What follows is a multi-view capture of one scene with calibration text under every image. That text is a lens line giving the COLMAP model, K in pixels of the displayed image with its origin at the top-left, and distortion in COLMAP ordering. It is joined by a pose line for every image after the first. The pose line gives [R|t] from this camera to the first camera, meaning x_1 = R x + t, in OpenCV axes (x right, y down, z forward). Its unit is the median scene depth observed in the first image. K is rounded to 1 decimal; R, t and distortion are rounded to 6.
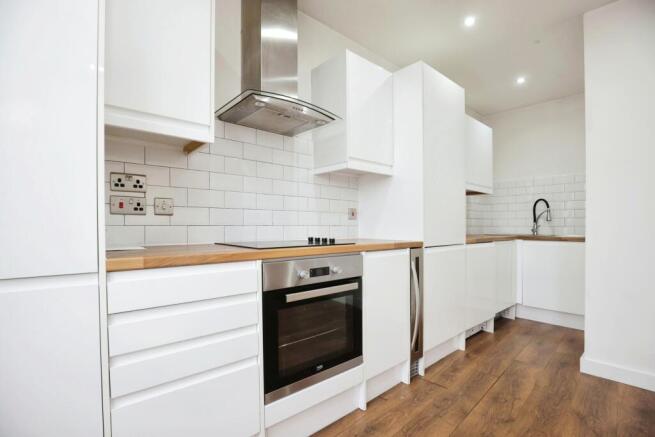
lens RADIAL K [[308.0, 0, 326.1], [0, 308.0, 226.4], [0, 0, 1]] dist [-0.022492, 0.000029]
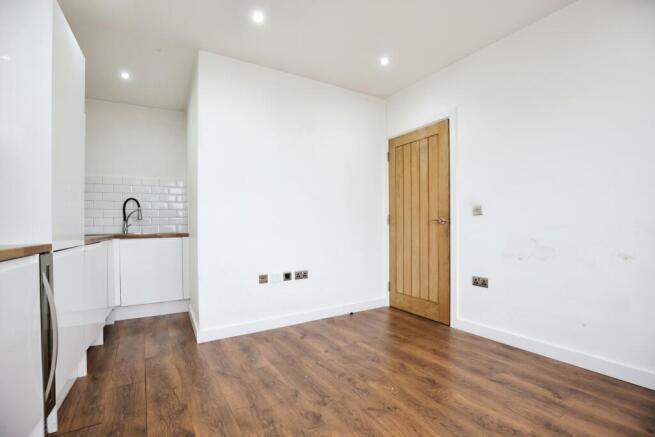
lens RADIAL K [[310.5, 0, 324.7], [0, 310.5, 222.3], [0, 0, 1]] dist [-0.017710, -0.000138]
pose [[0.212231, 0.004377, 0.977210, -0.259875], [0.019764, 0.999766, -0.008771, 0.019025], [-0.977020, 0.021175, 0.212095, 0.233243]]
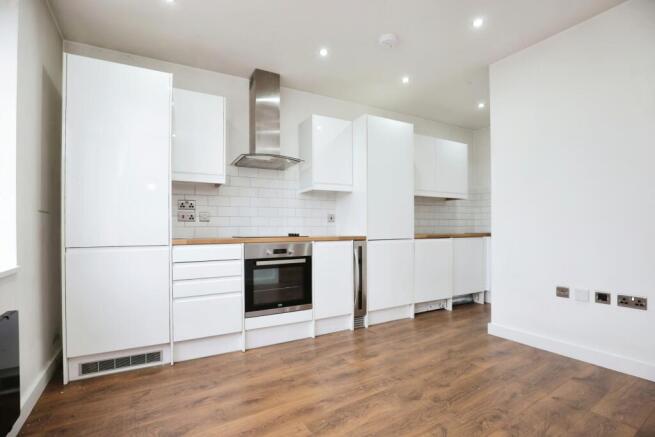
lens RADIAL K [[310.5, 0, 324.7], [0, 310.5, 222.3], [0, 0, 1]] dist [-0.017710, -0.000138]
pose [[0.973833, -0.015903, -0.226706, 0.483978], [0.010091, 0.999591, -0.026772, 0.021459], [0.227039, 0.023784, 0.973595, -0.531192]]
